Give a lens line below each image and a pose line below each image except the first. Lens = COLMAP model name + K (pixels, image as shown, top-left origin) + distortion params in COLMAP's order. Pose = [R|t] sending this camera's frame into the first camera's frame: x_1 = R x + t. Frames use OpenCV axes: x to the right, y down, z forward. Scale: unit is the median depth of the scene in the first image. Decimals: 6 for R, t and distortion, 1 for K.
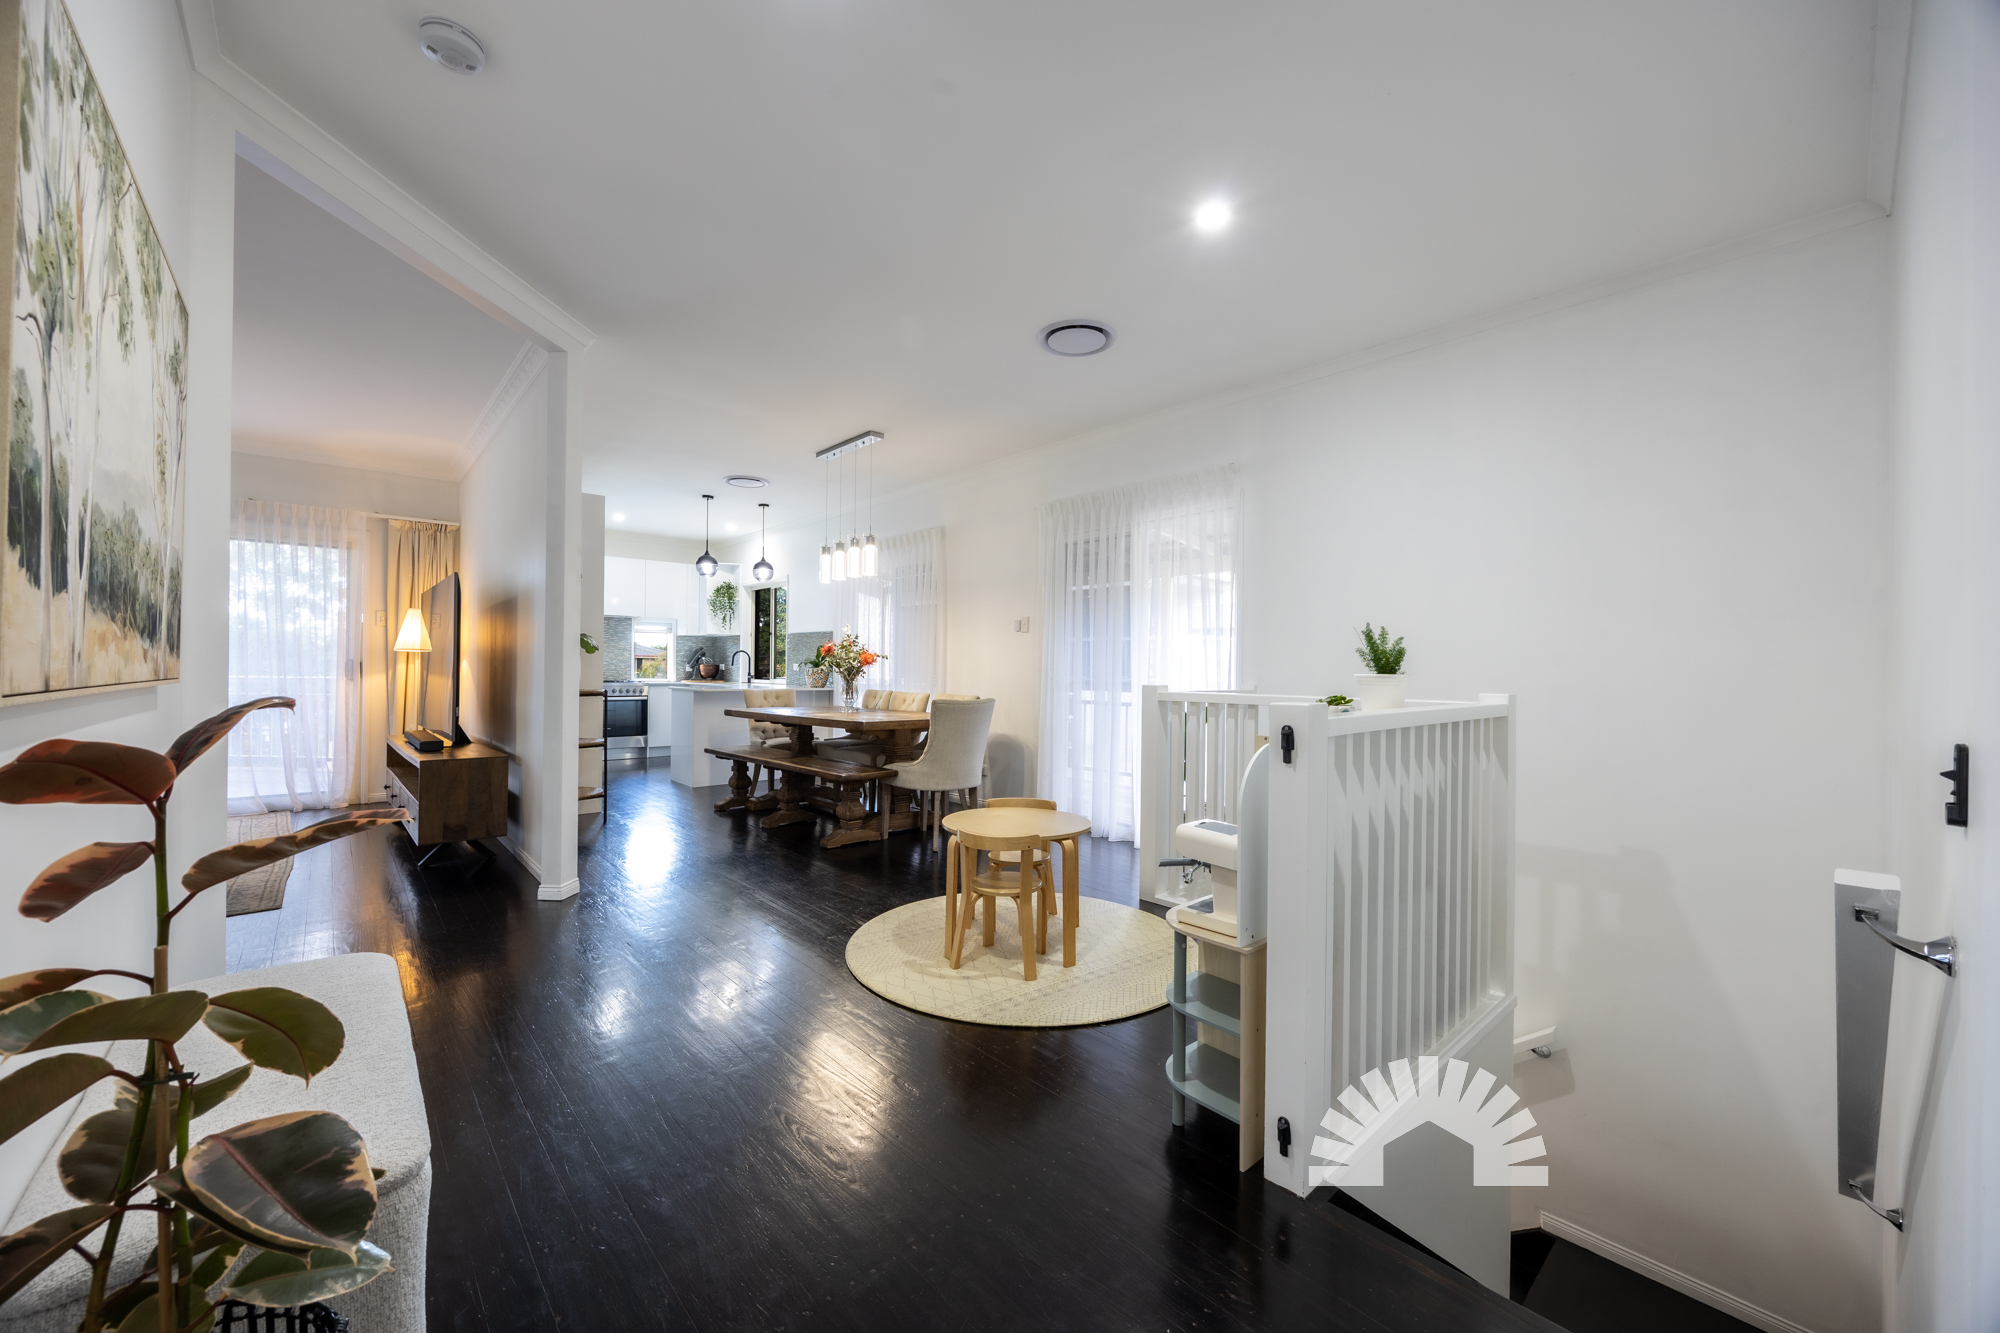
lens RADIAL K [[765.6, 0, 1000.0], [0, 765.6, 666.5], [0, 0, 1]] dist [-0.000605, -0.000013]
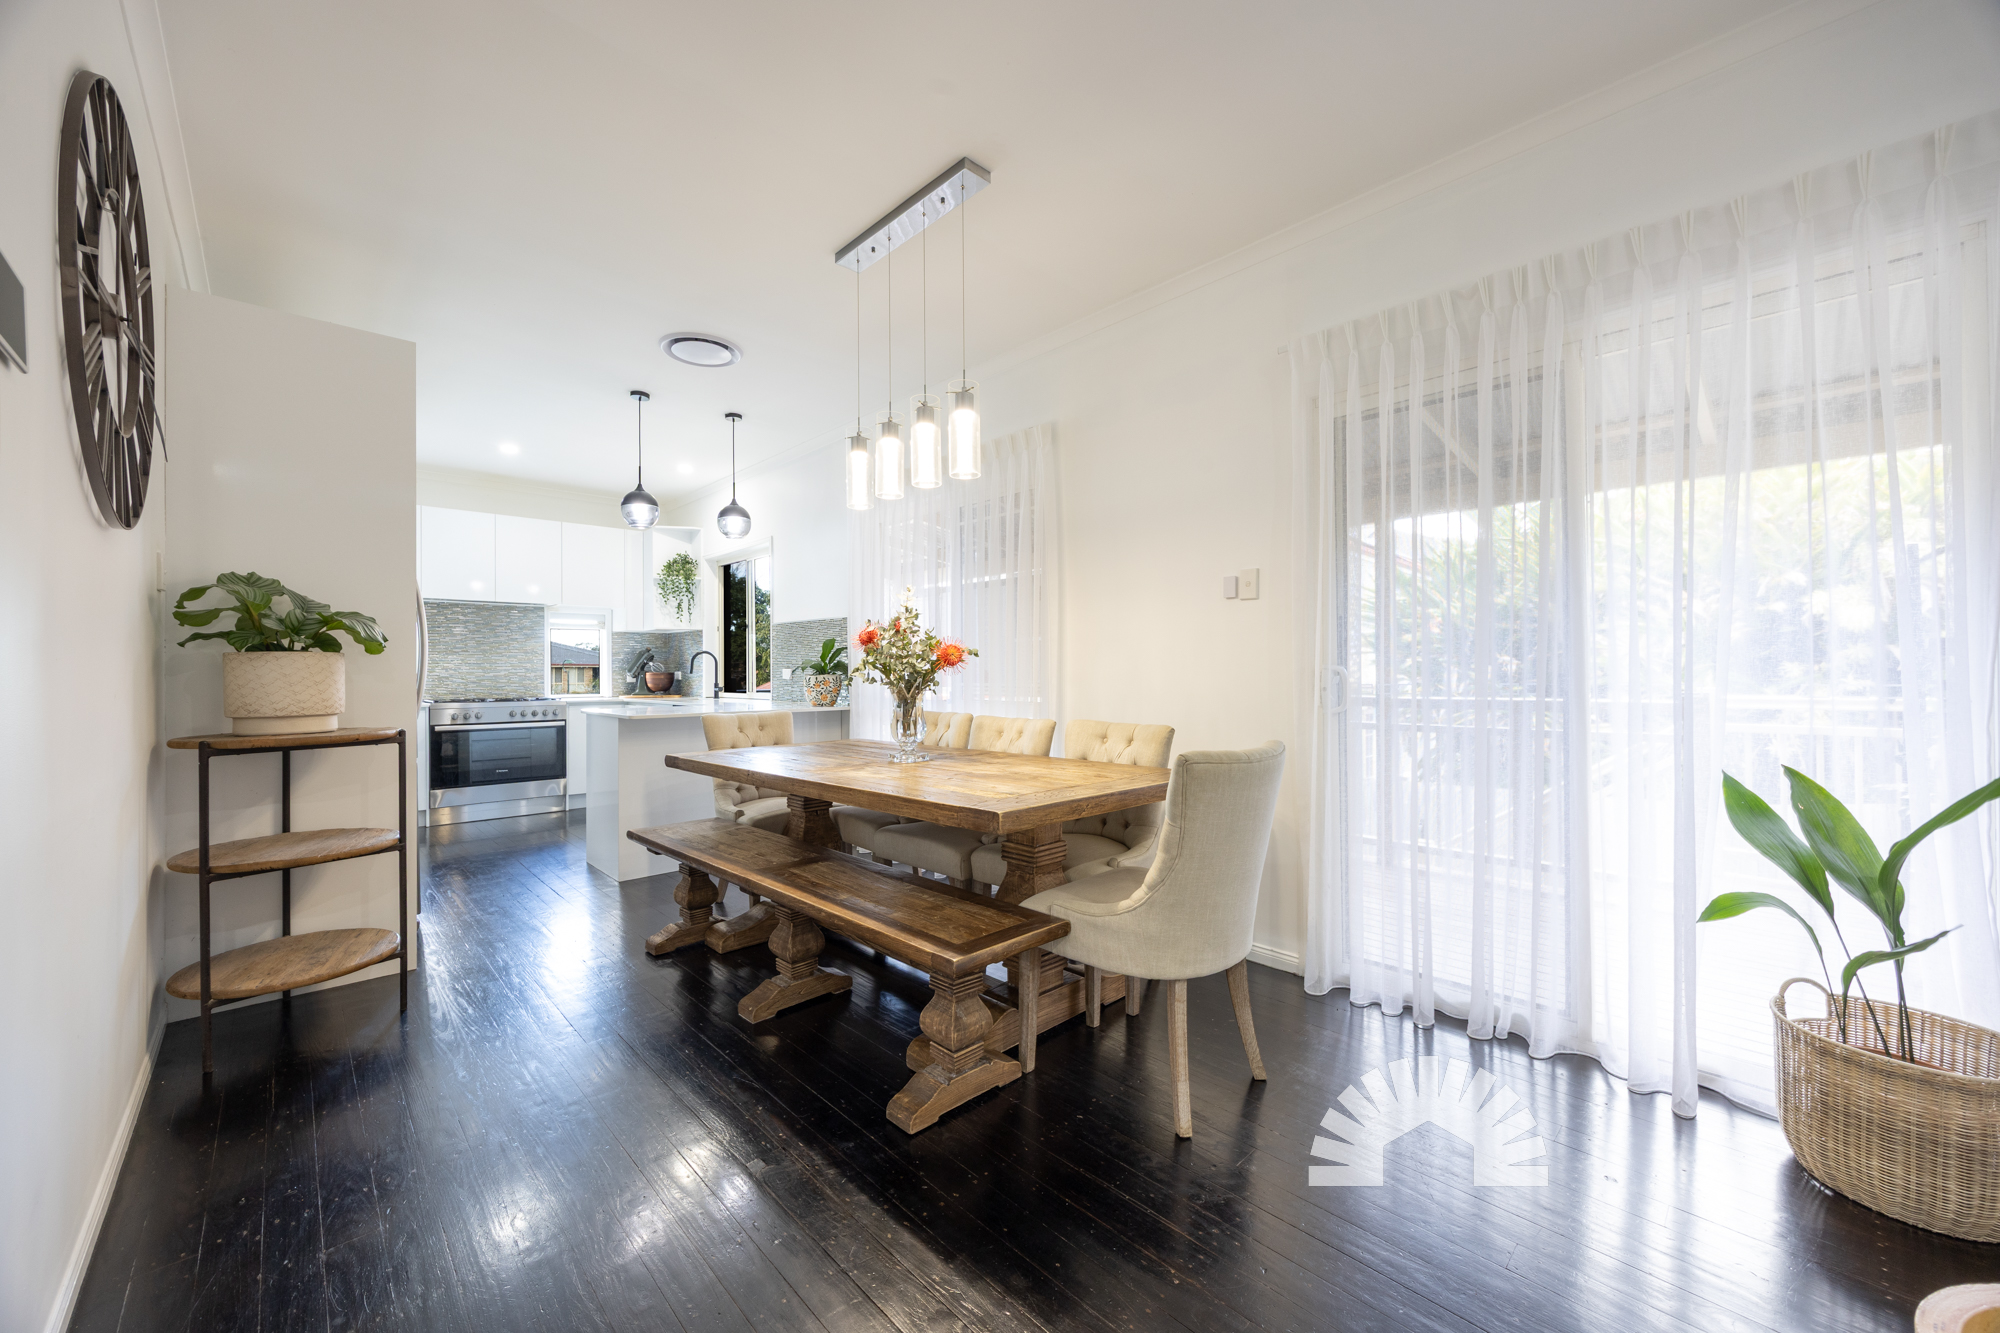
lens RADIAL K [[765.6, 0, 1000.0], [0, 765.6, 666.5], [0, 0, 1]] dist [-0.000605, -0.000013]
pose [[0.999365, -0.016868, 0.031373, -0.121153], [0.016978, 0.999851, -0.003242, -0.000609], [-0.031314, 0.003773, 0.999502, 0.392088]]
